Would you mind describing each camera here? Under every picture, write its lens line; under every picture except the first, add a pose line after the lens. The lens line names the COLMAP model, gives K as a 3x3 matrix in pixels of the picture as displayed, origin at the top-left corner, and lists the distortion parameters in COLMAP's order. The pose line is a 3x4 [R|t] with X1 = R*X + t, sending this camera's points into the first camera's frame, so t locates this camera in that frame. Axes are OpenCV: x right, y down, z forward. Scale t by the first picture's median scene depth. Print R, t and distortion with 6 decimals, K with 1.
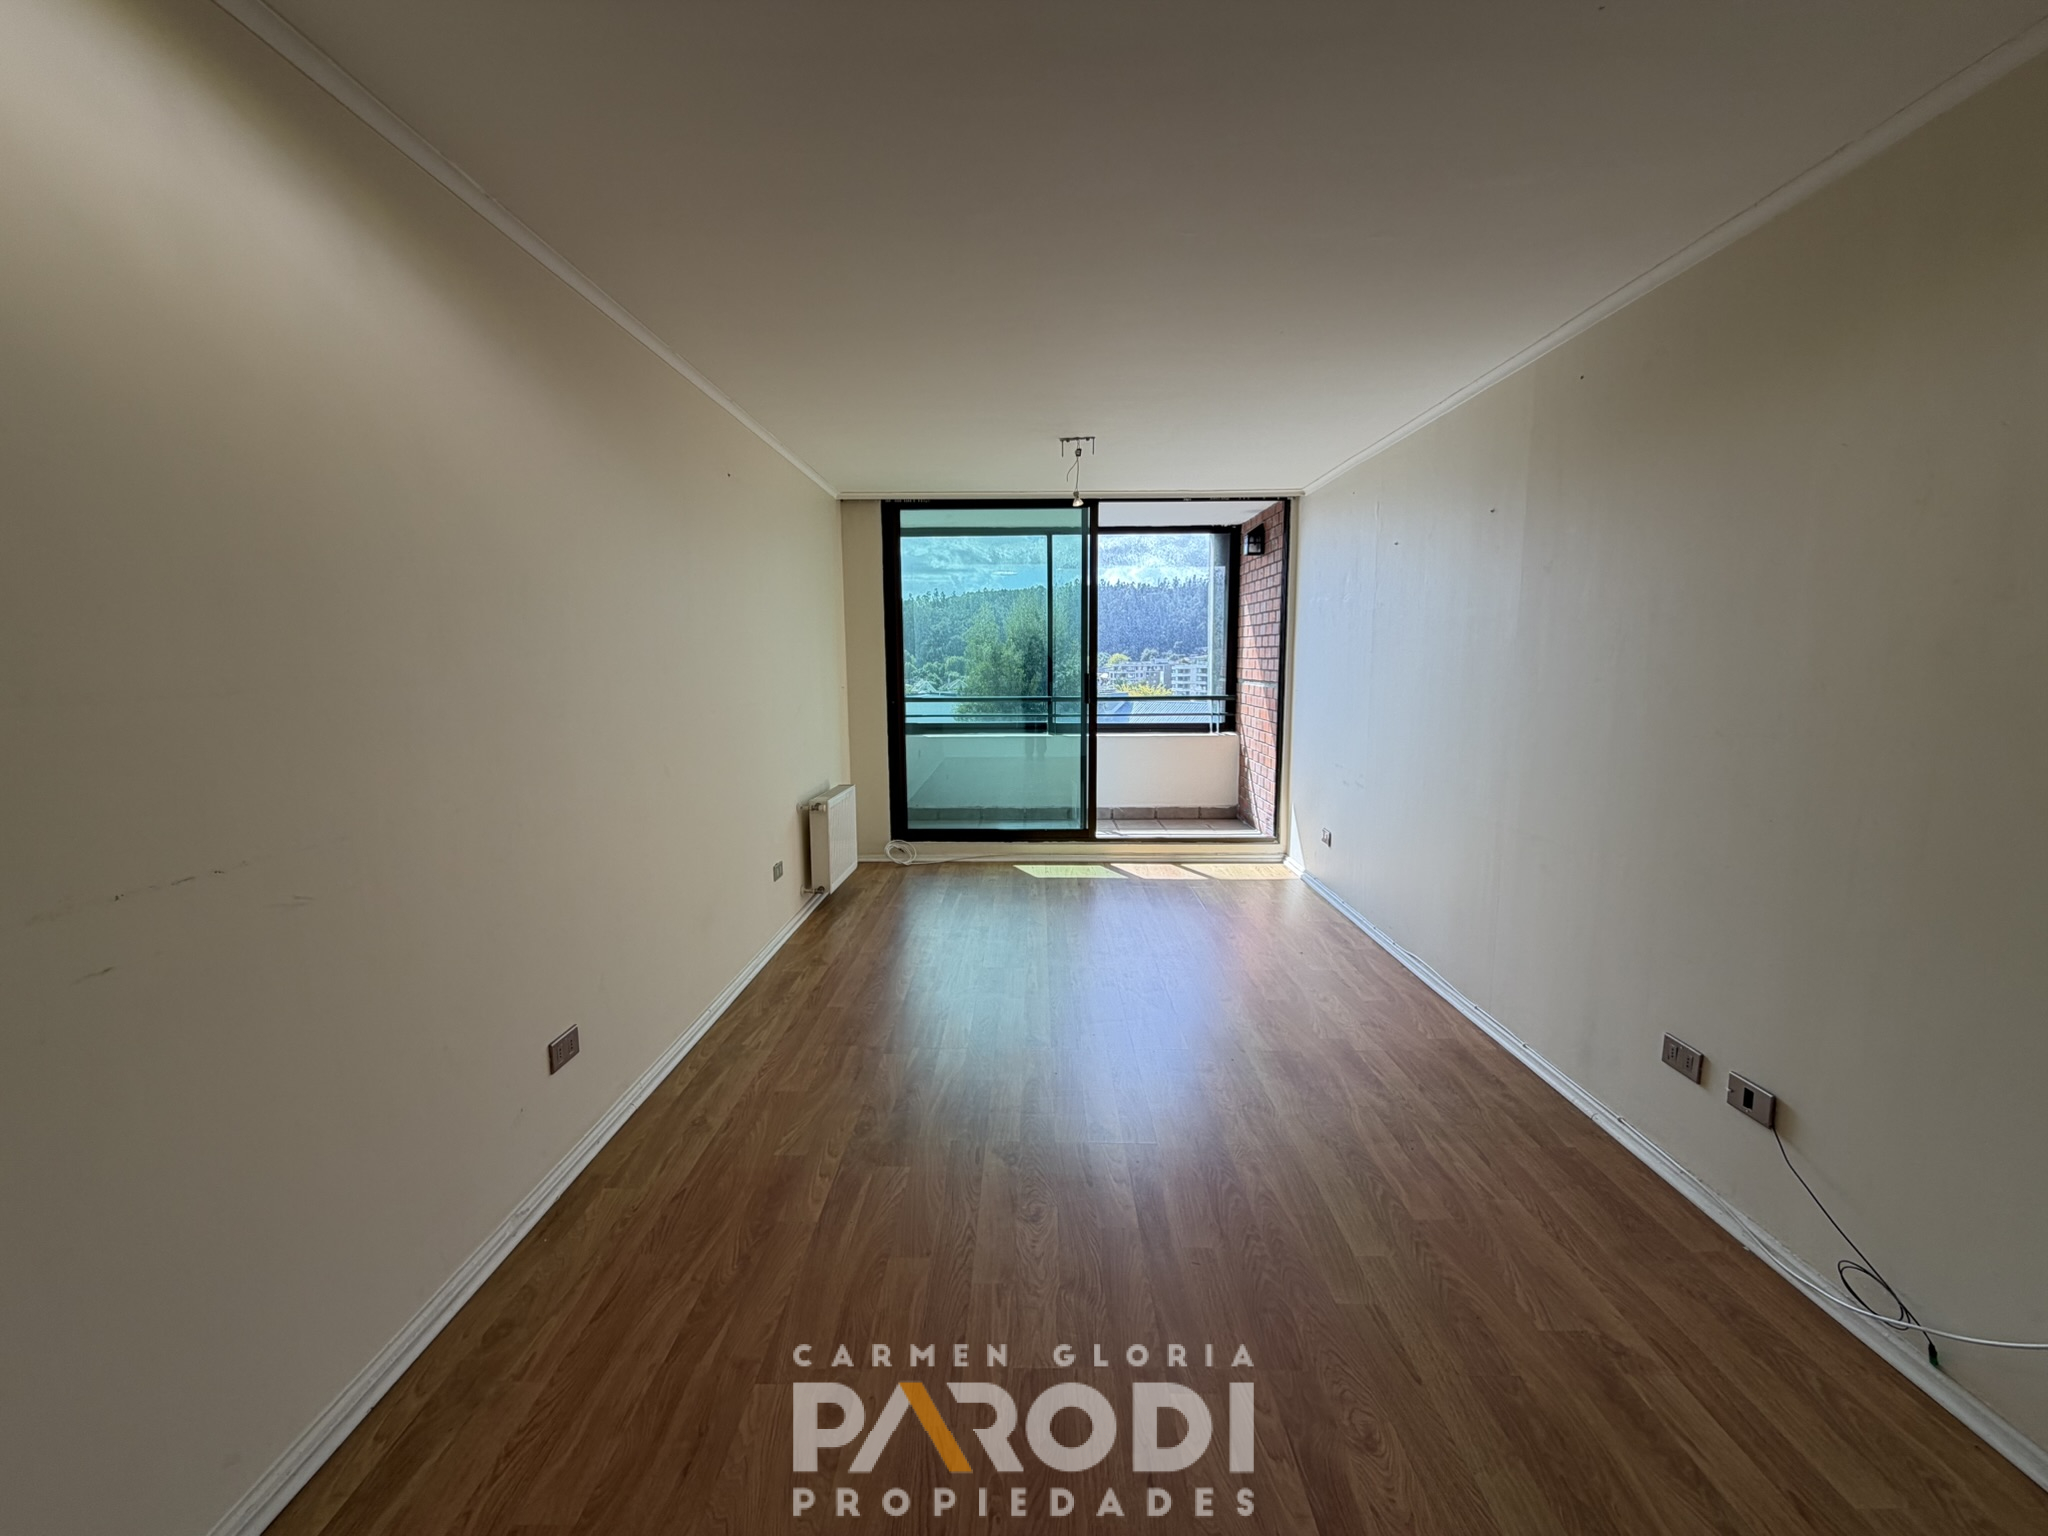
lens RADIAL K [[815.8, 0, 1020.5], [0, 815.8, 767.7], [0, 0, 1]] dist [0.000316, -0.000159]
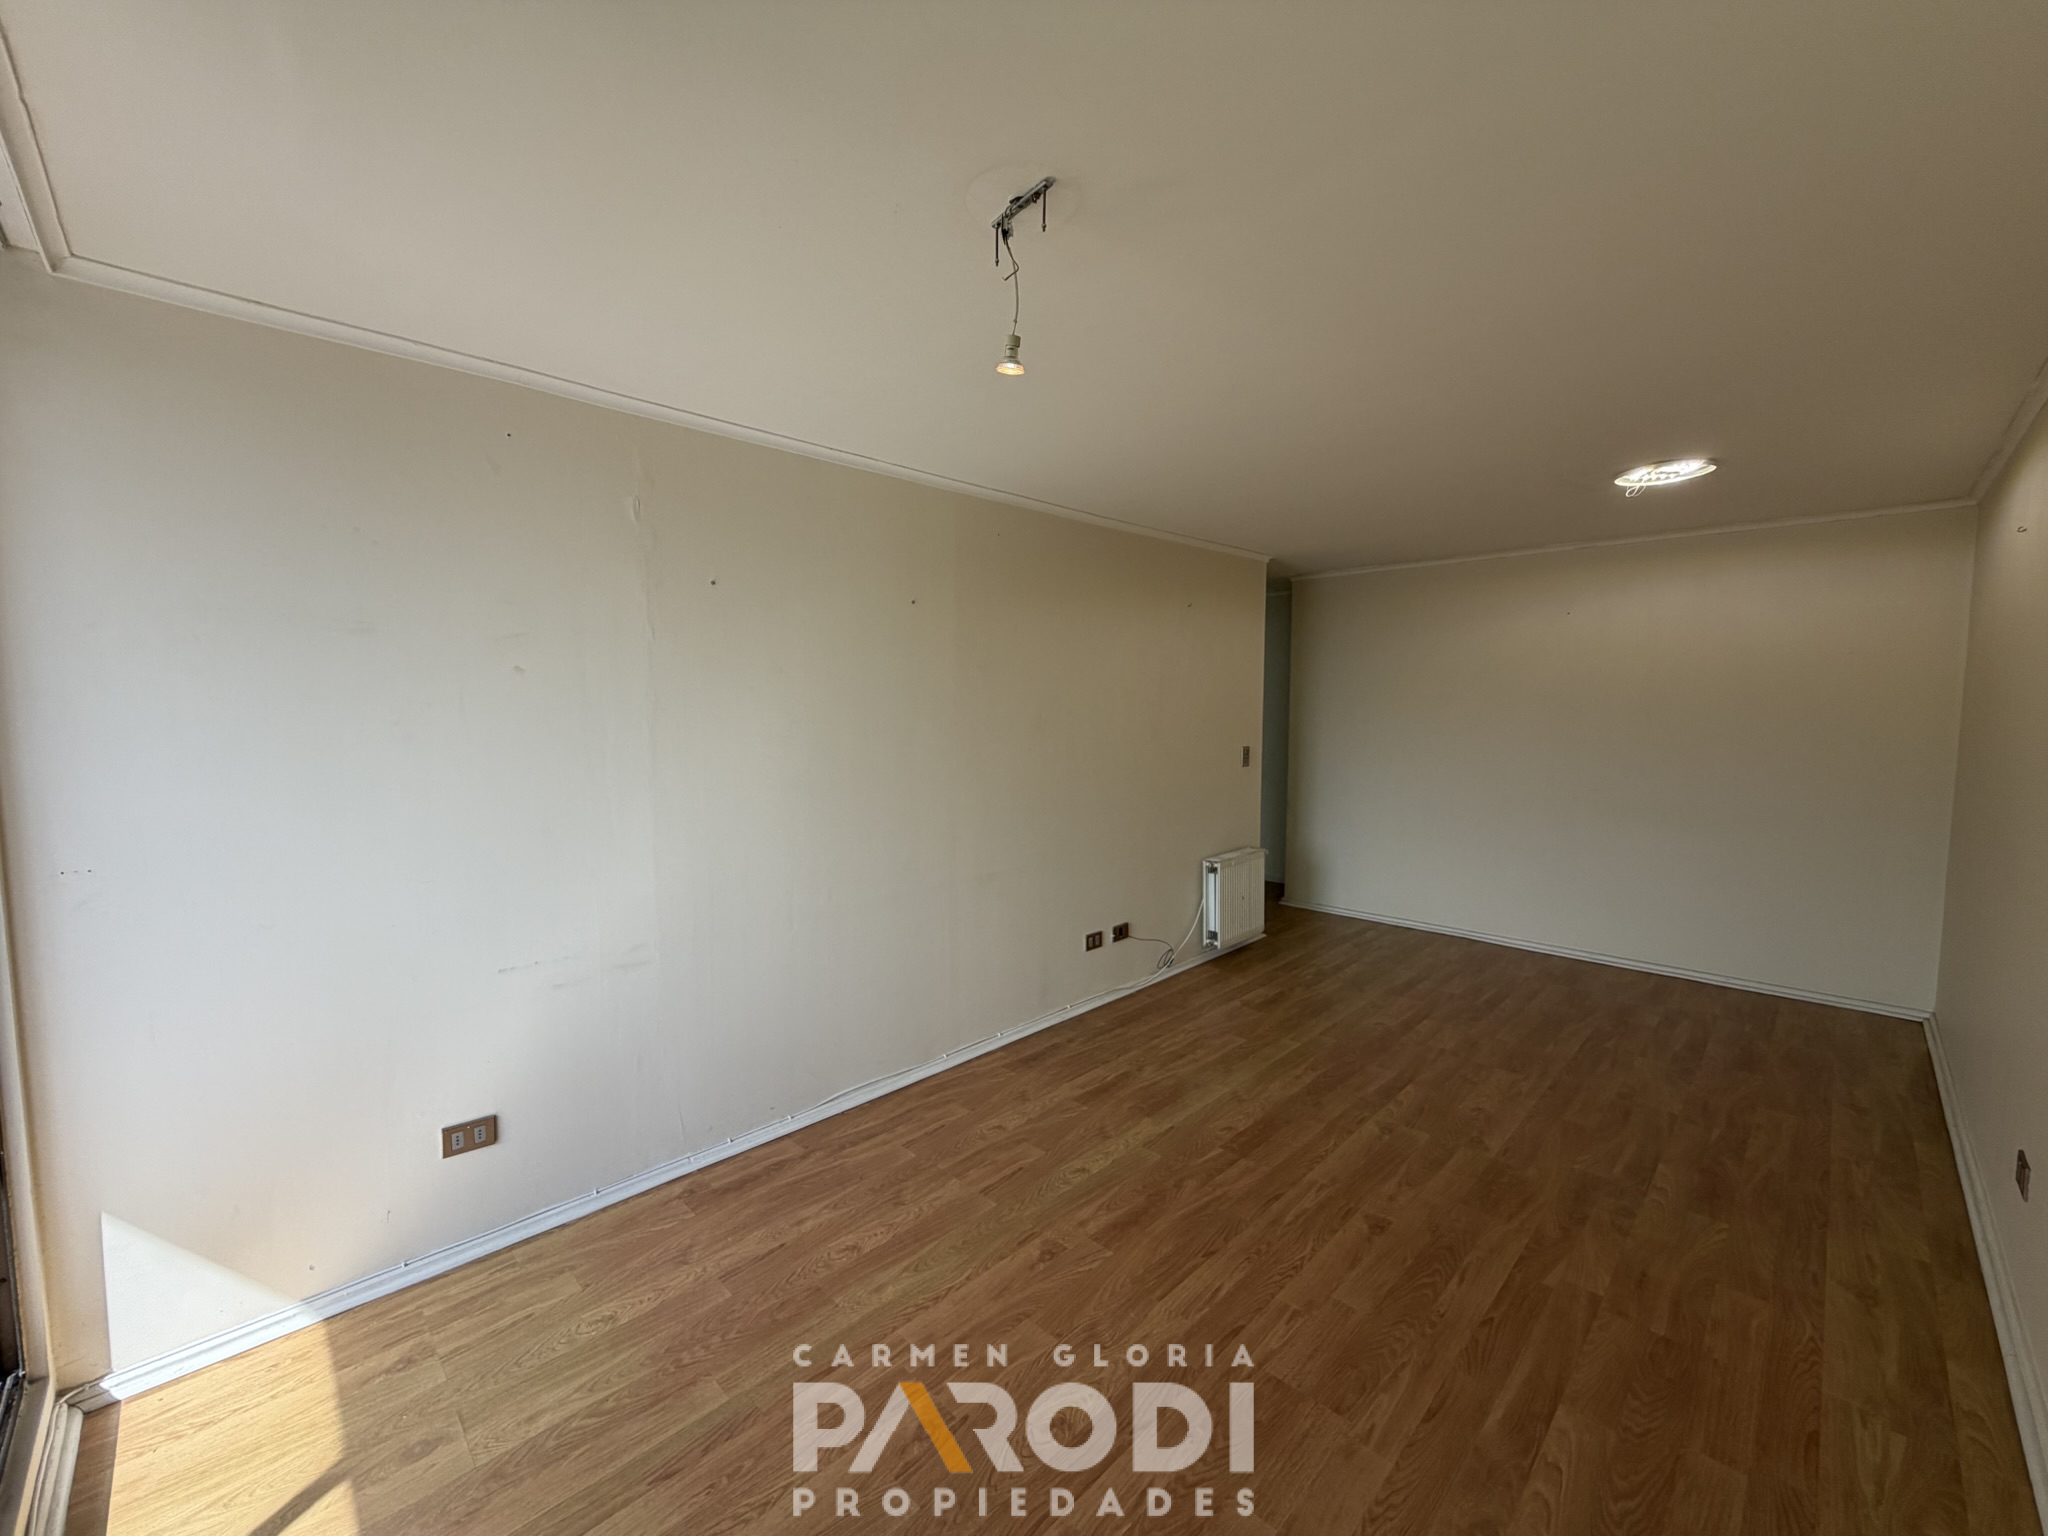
lens RADIAL K [[815.8, 0, 1020.5], [0, 815.8, 767.7], [0, 0, 1]] dist [0.000316, -0.000159]
pose [[-0.715683, -0.047426, 0.696813, -0.159540], [0.097321, 0.981187, 0.166738, -0.160272], [-0.691611, 0.187146, -0.697603, 1.012671]]
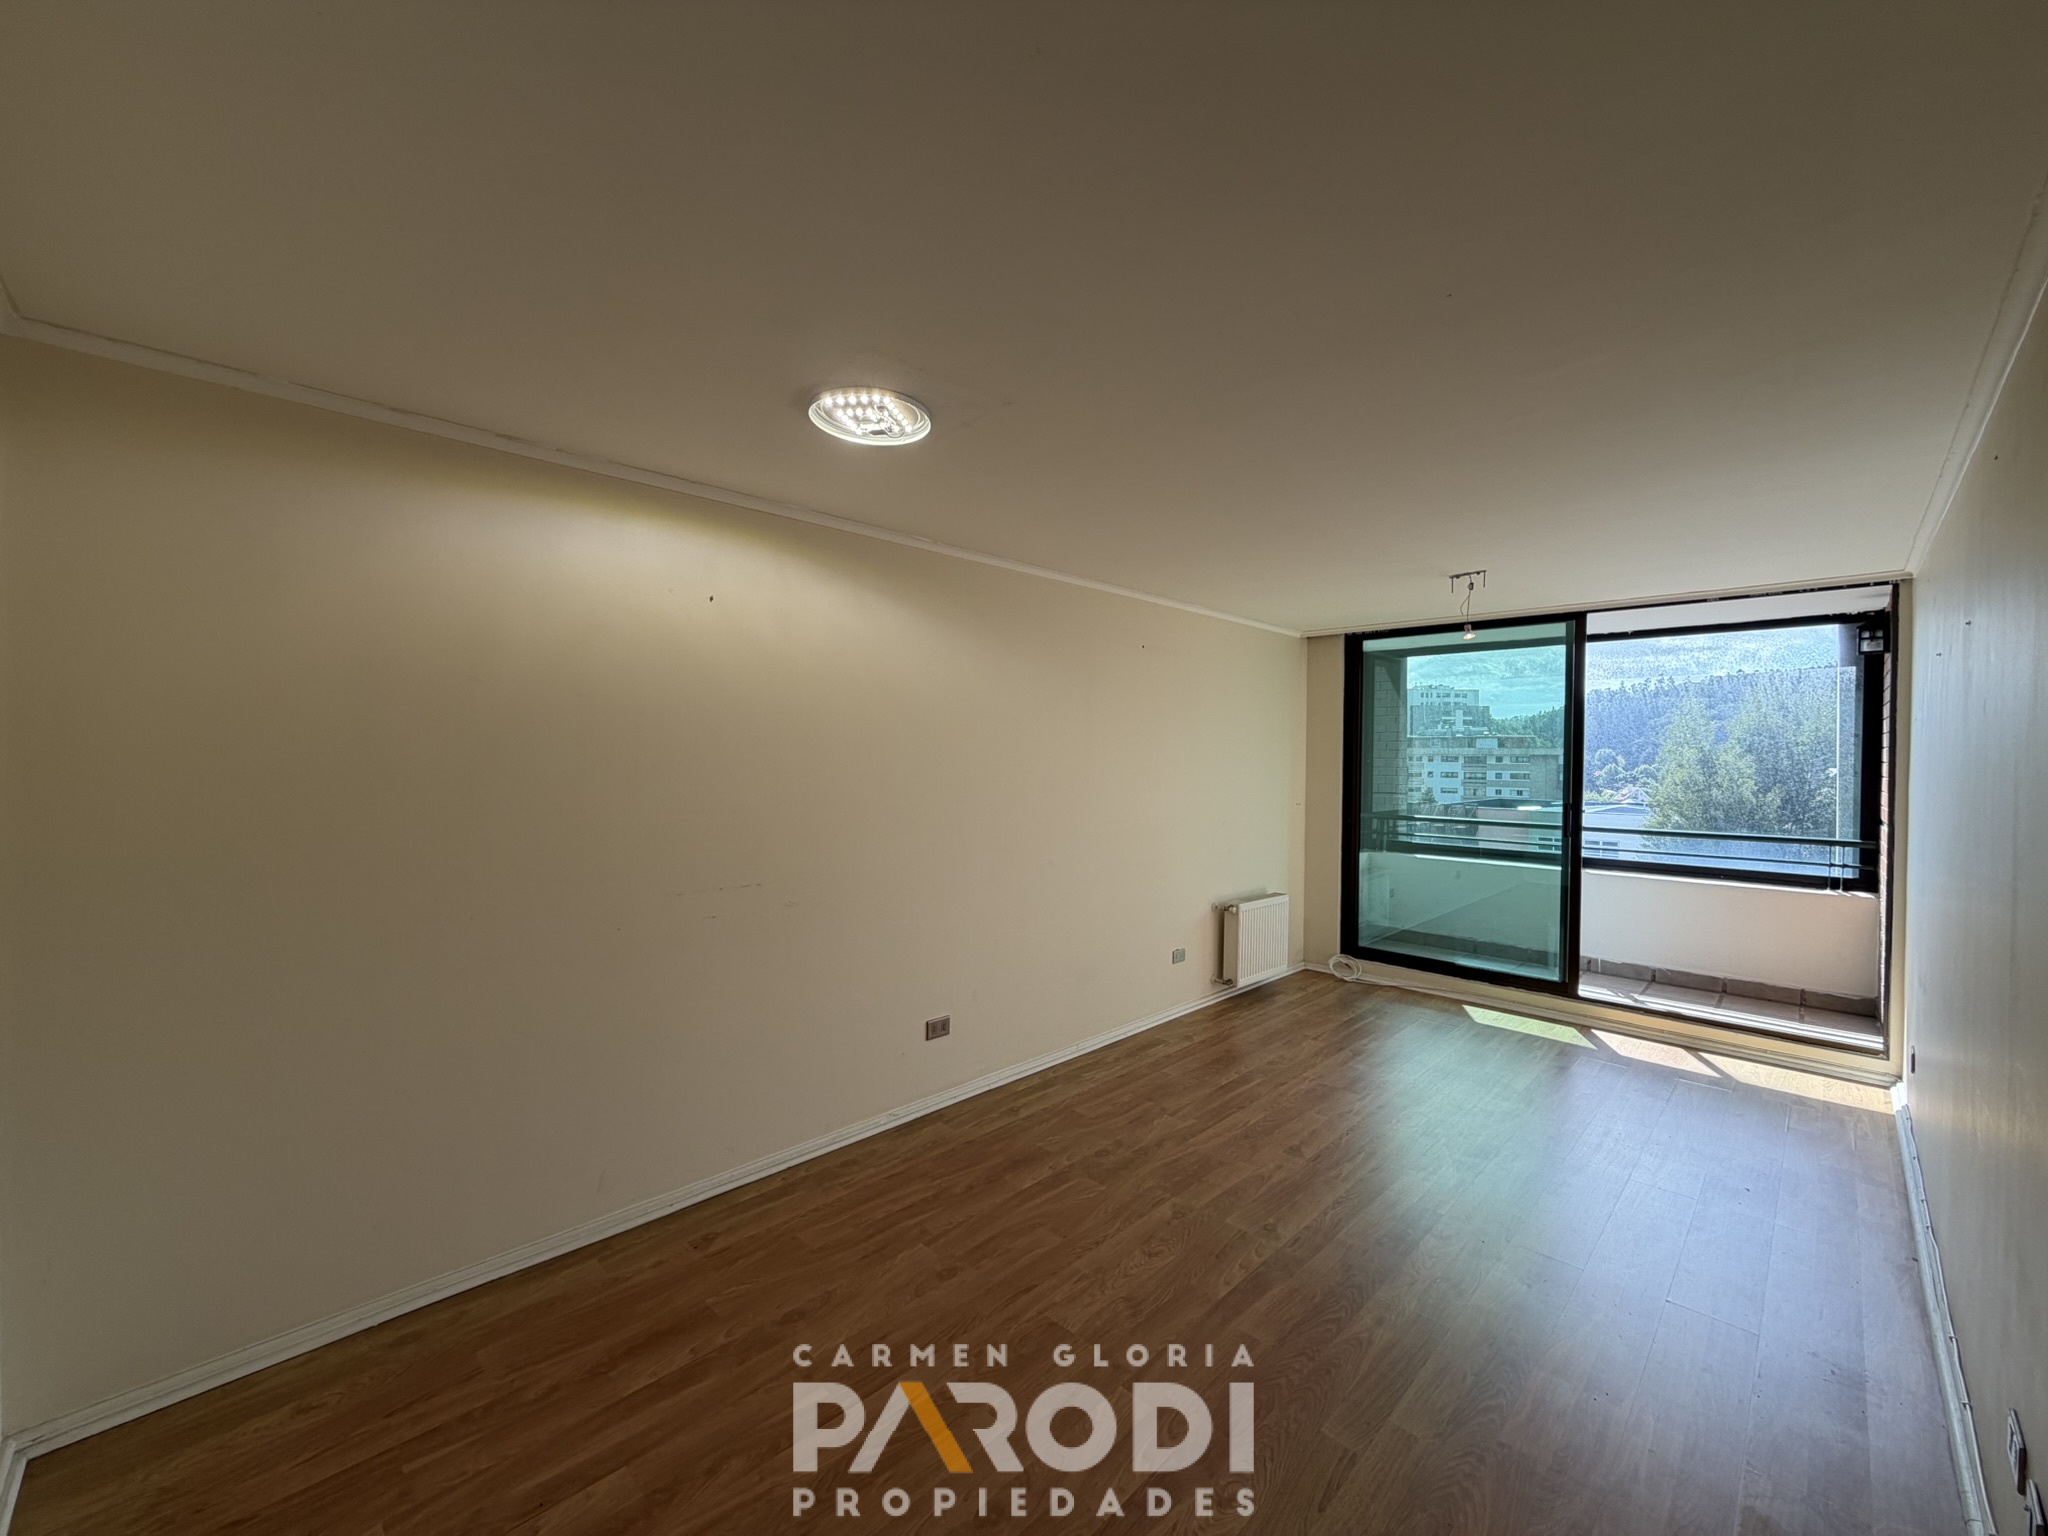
lens RADIAL K [[815.8, 0, 1020.5], [0, 815.8, 767.7], [0, 0, 1]] dist [0.000316, -0.000159]
pose [[0.719387, 0.023933, -0.694197, 0.288818], [-0.105663, 0.991546, -0.075313, -0.026856], [0.686525, 0.127530, 0.715834, -0.047960]]
